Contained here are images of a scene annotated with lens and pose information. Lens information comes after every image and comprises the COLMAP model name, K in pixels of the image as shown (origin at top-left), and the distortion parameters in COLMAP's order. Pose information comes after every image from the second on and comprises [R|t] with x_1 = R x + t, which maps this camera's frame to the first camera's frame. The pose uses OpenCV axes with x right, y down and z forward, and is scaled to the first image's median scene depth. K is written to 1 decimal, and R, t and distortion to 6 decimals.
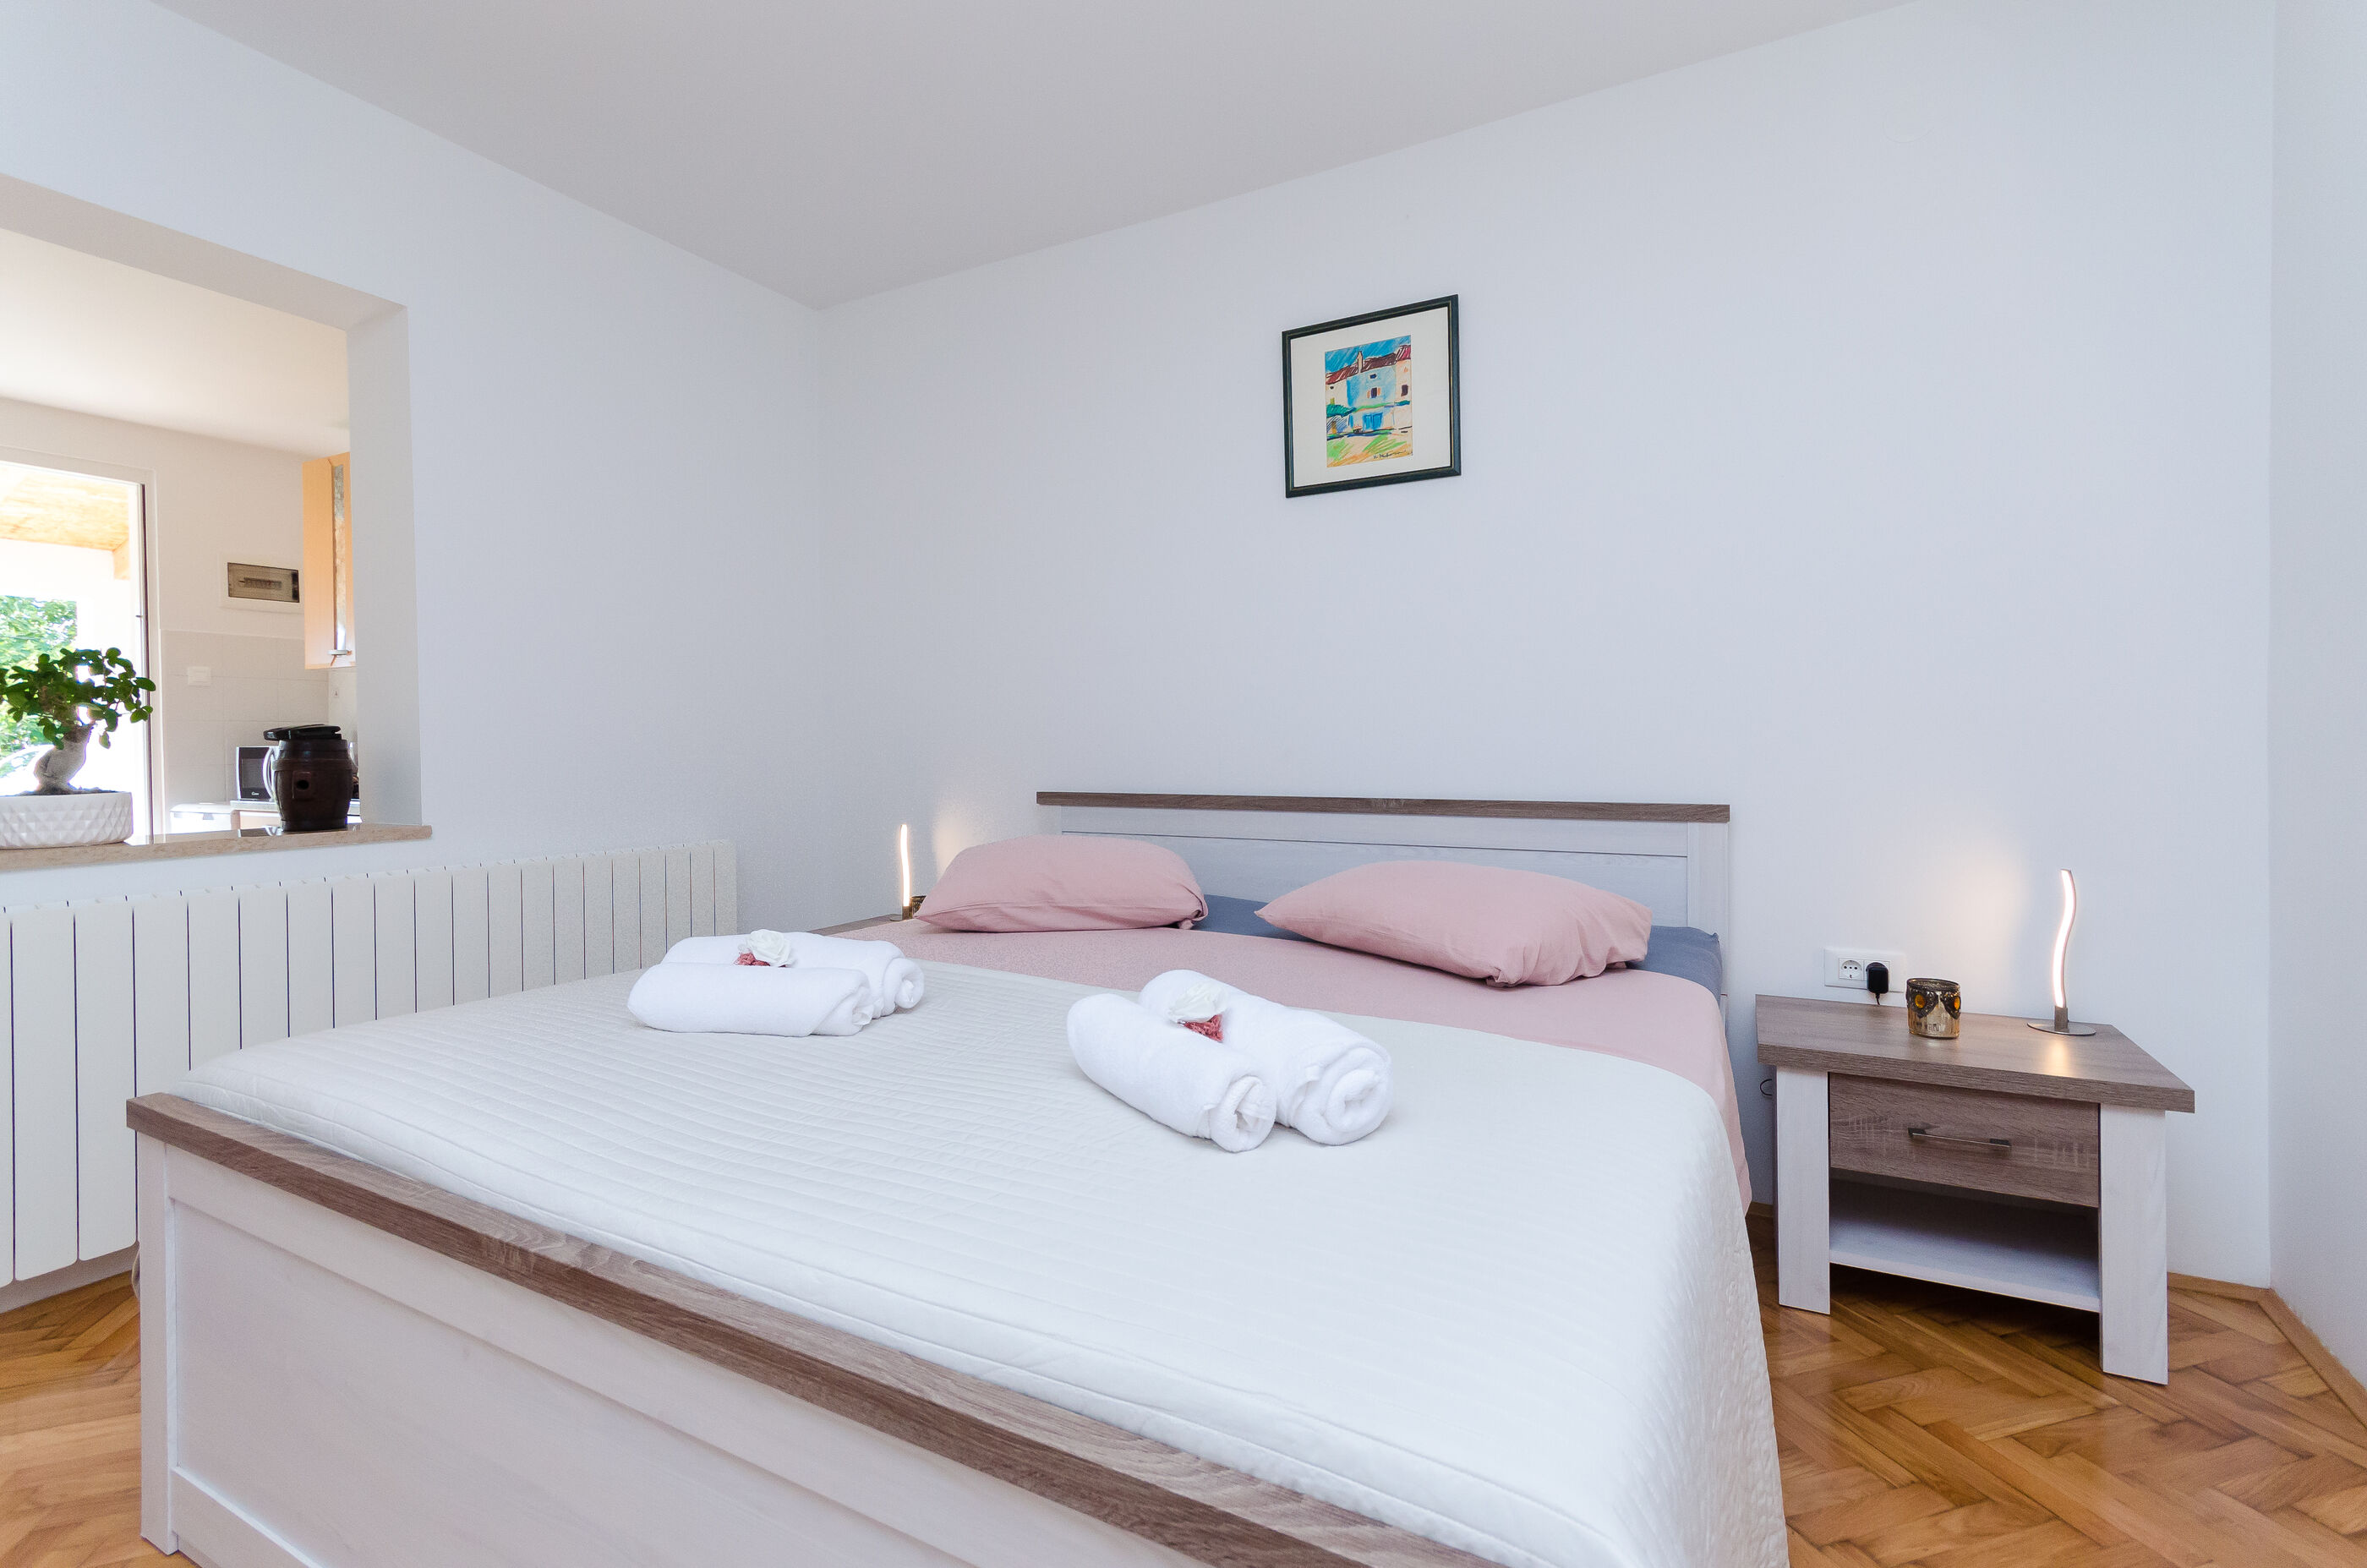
lens RADIAL K [[1057.0, 0, 1151.7], [0, 1057.0, 762.8], [0, 0, 1]] dist [0.002325, 0.000774]
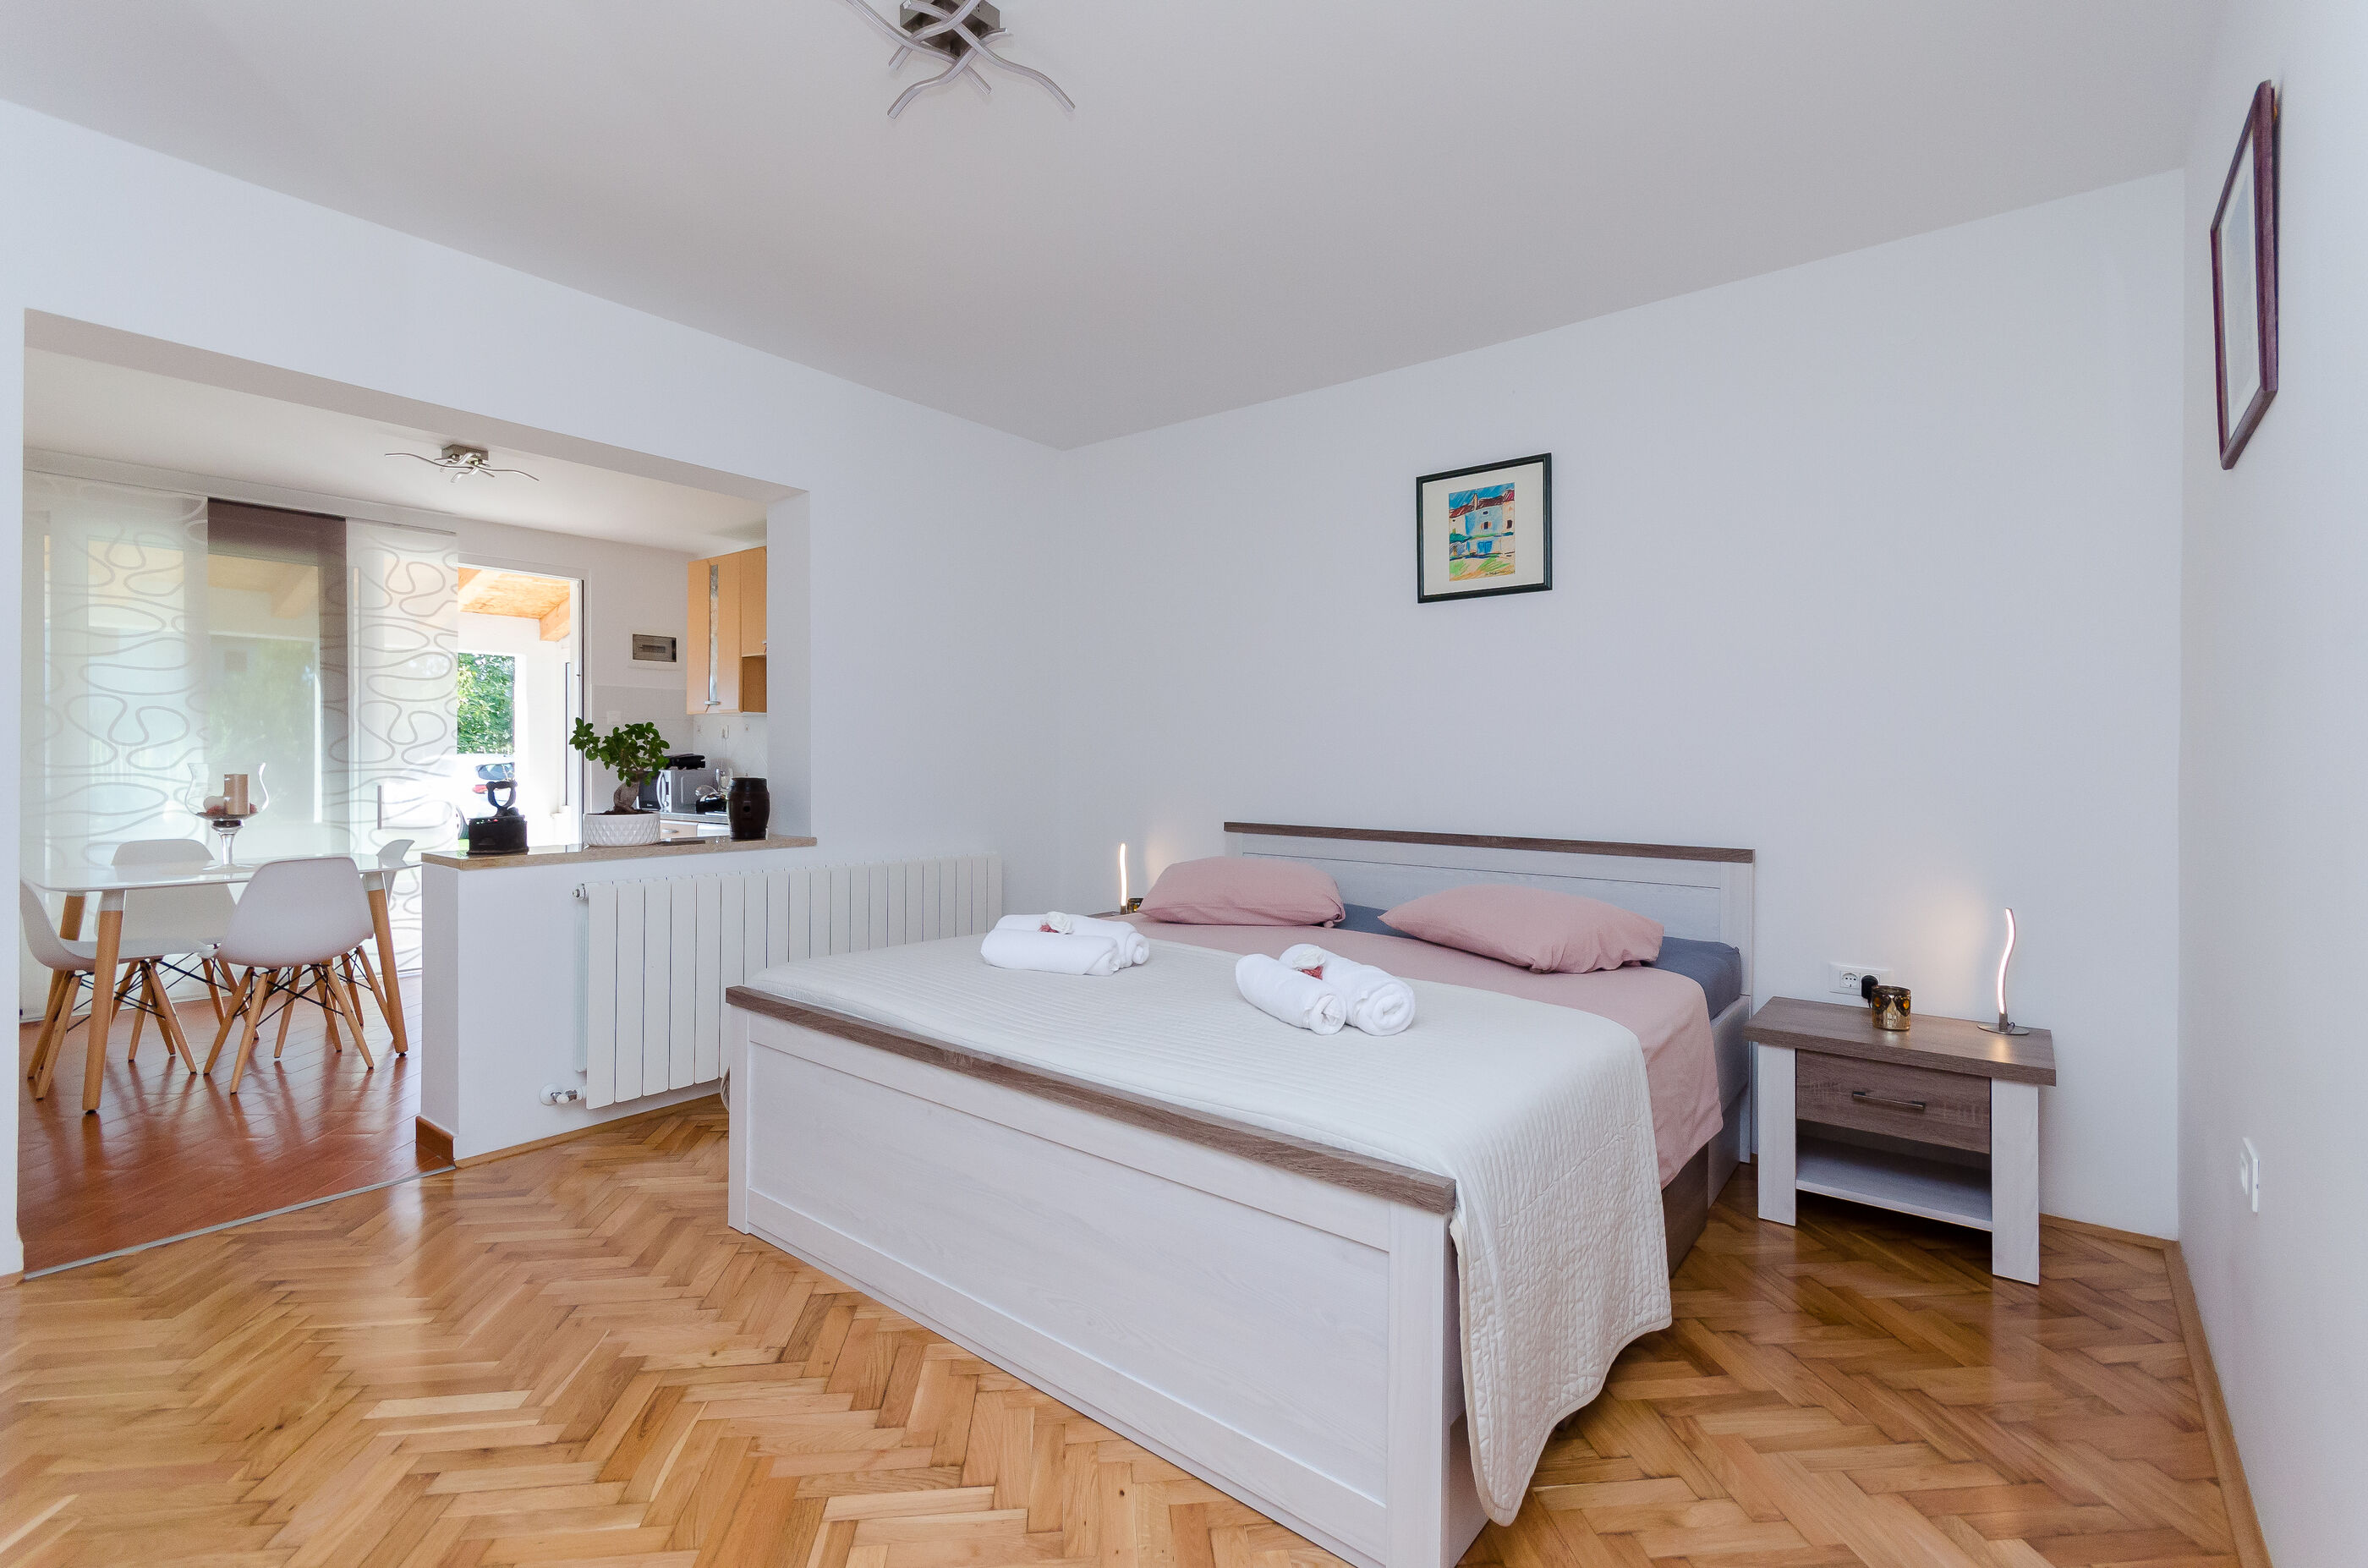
lens RADIAL K [[1051.5, 0, 1138.9], [0, 1051.5, 785.8], [0, 0, 1]] dist [-0.000127, 0.000043]
pose [[0.981093, 0.017195, -0.192772, 0.052010], [-0.015611, 0.999831, 0.009734, -0.039178], [0.192907, -0.006540, 0.981195, -0.411192]]
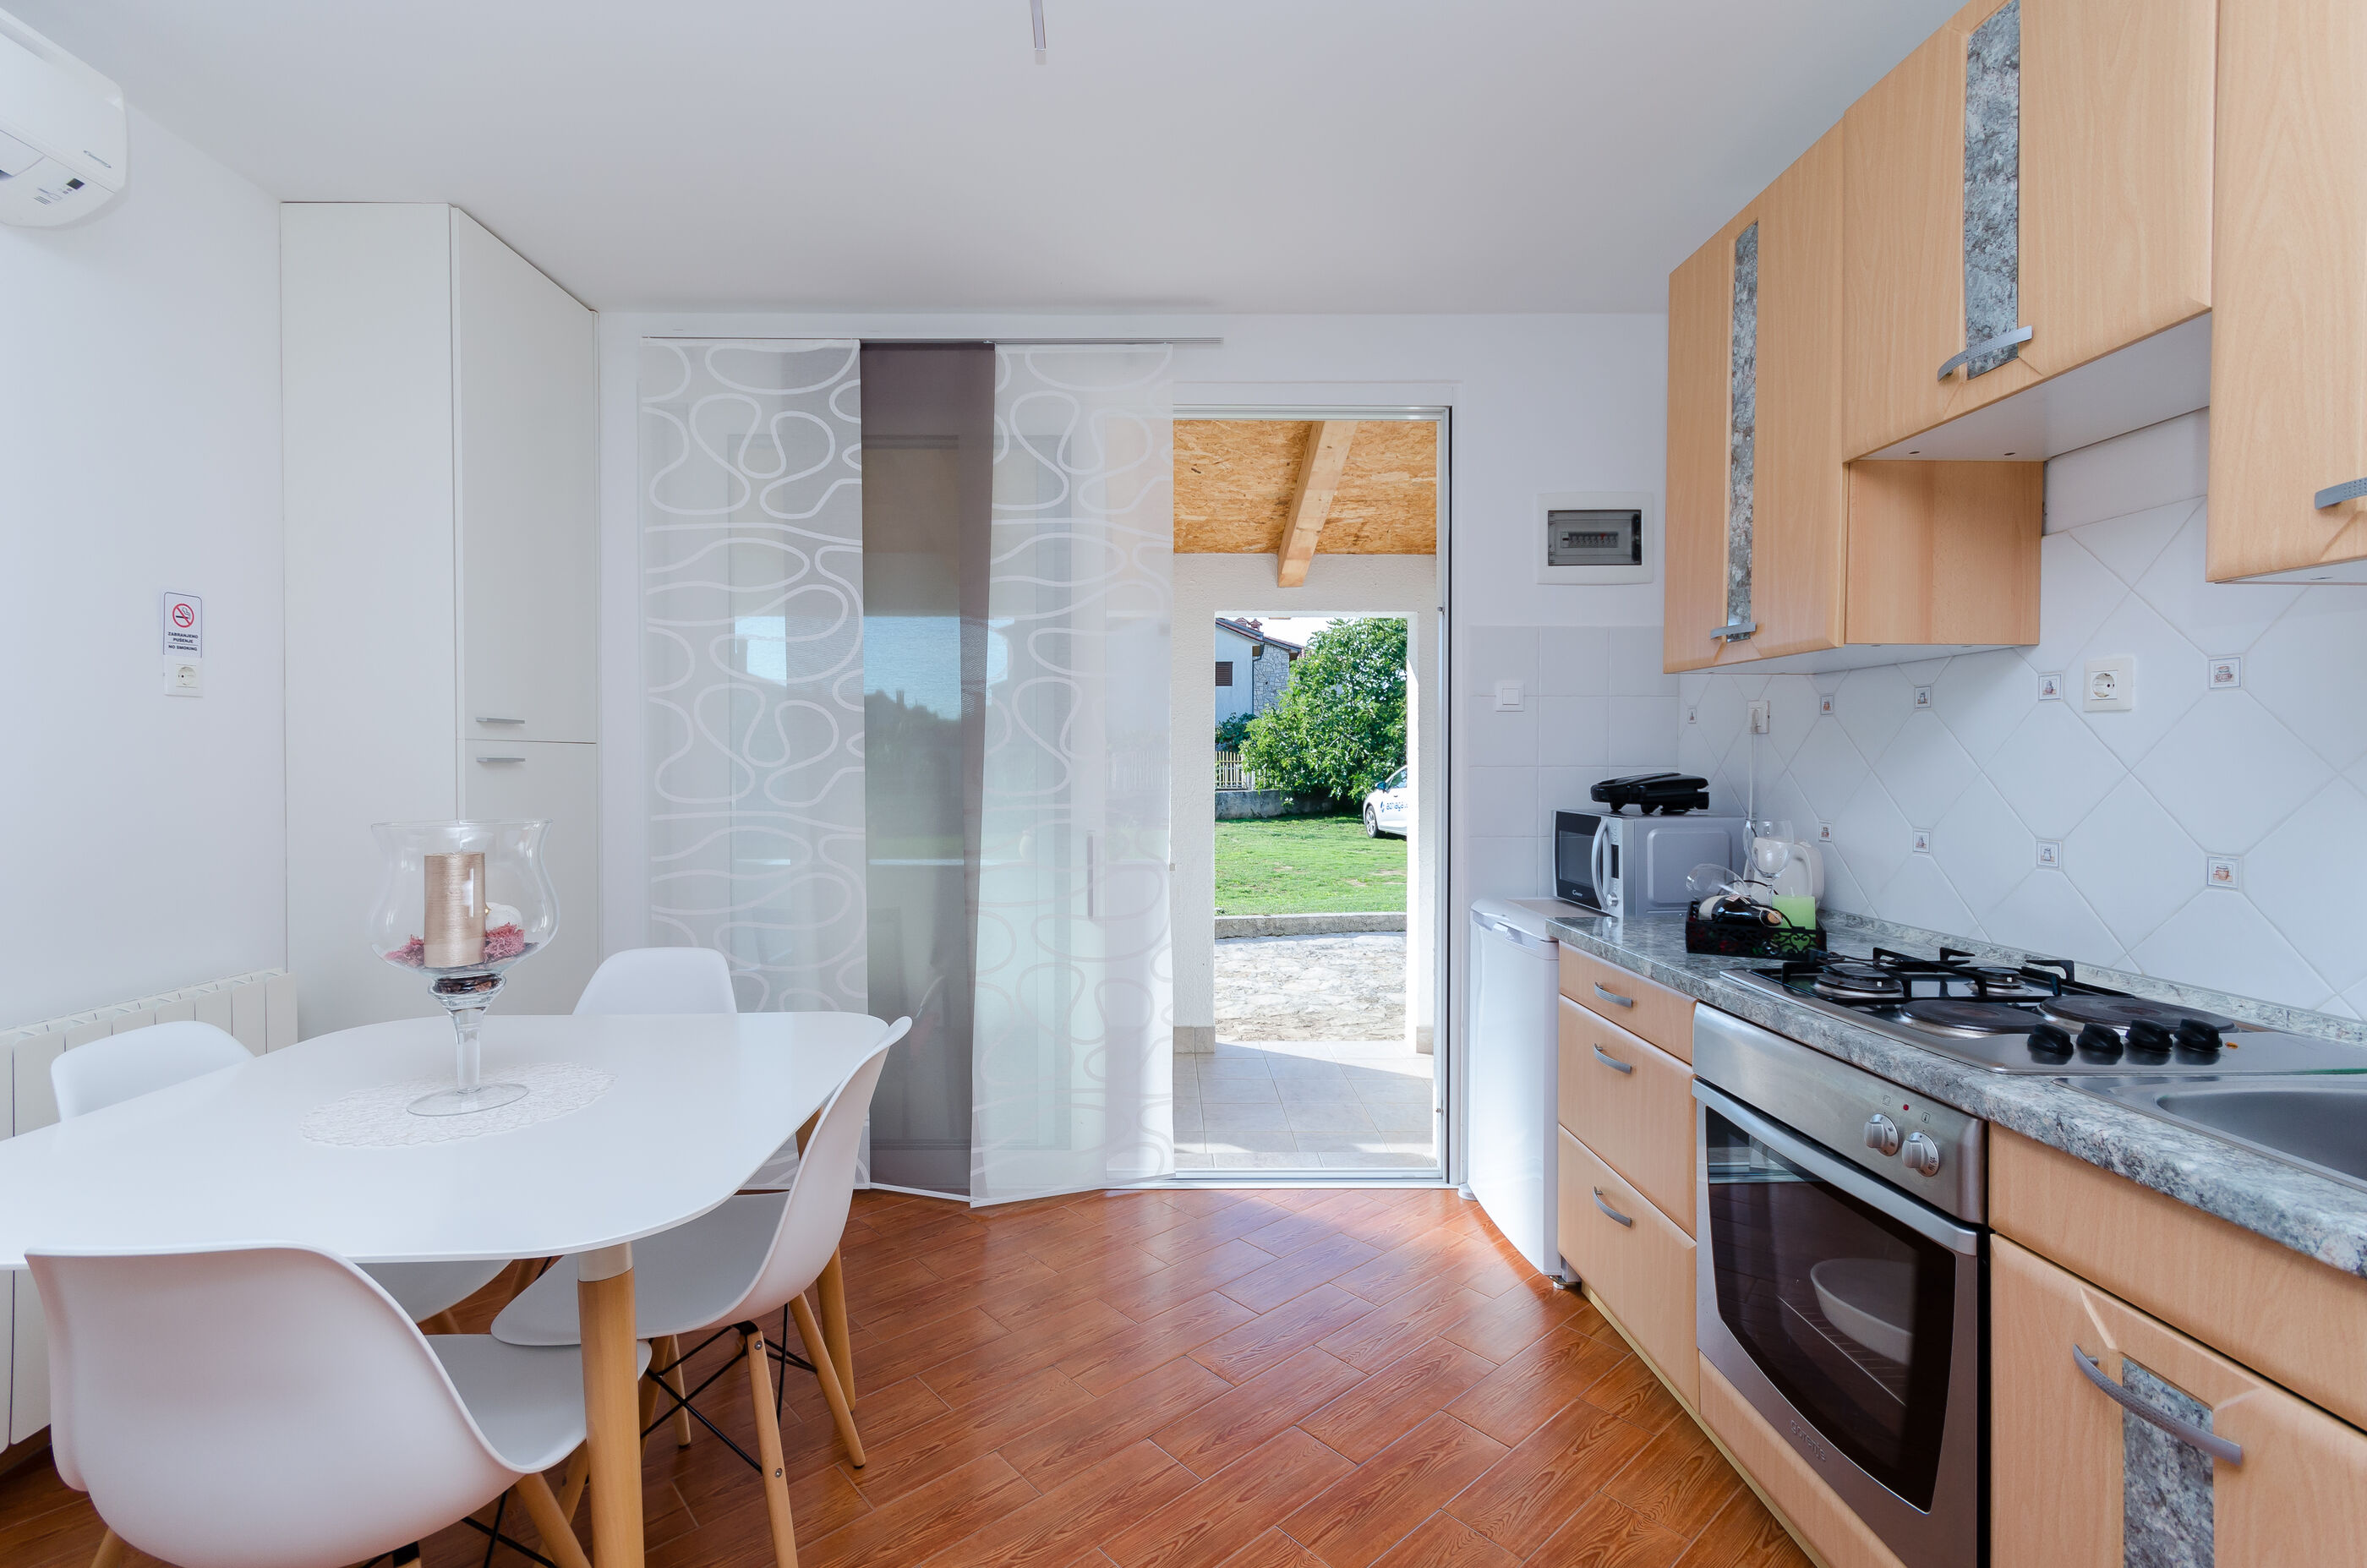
lens RADIAL K [[1043.7, 0, 1194.2], [0, 1043.7, 768.2], [0, 0, 1]] dist [0.000139, 0.000482]
pose [[0.509324, 0.013166, -0.860474, -0.945792], [-0.015664, 0.999859, 0.006027, -0.081585], [0.860432, 0.010409, 0.509458, 1.076830]]
